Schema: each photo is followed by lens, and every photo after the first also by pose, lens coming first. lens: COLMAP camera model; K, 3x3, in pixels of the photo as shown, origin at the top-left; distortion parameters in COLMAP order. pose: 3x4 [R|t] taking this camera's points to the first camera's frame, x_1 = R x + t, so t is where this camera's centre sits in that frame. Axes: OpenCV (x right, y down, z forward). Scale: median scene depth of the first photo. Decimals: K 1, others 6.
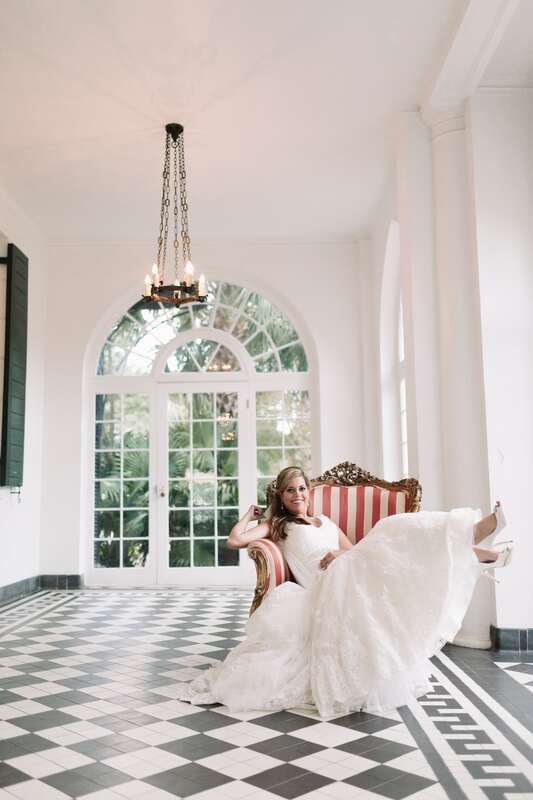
lens RADIAL K [[787.5, 0, 268.3], [0, 787.5, 396.3], [0, 0, 1]] dist [-0.010721, 0.000000]
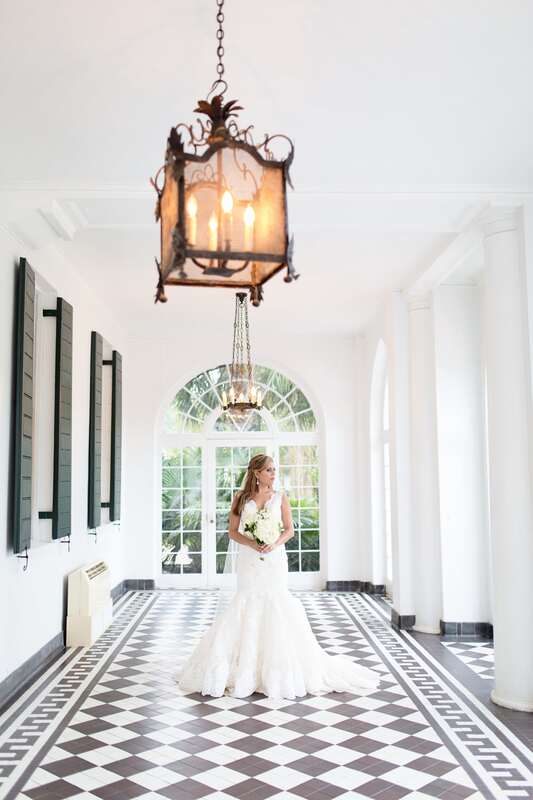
lens RADIAL K [[787.5, 0, 267.0], [0, 787.5, 403.1], [0, 0, 1]] dist [-0.010721, 0.000000]
pose [[0.999527, 0.006584, 0.030025, -0.092807], [-0.007619, 0.999377, 0.034473, -0.150111], [-0.029779, -0.034685, 0.998955, -0.430534]]
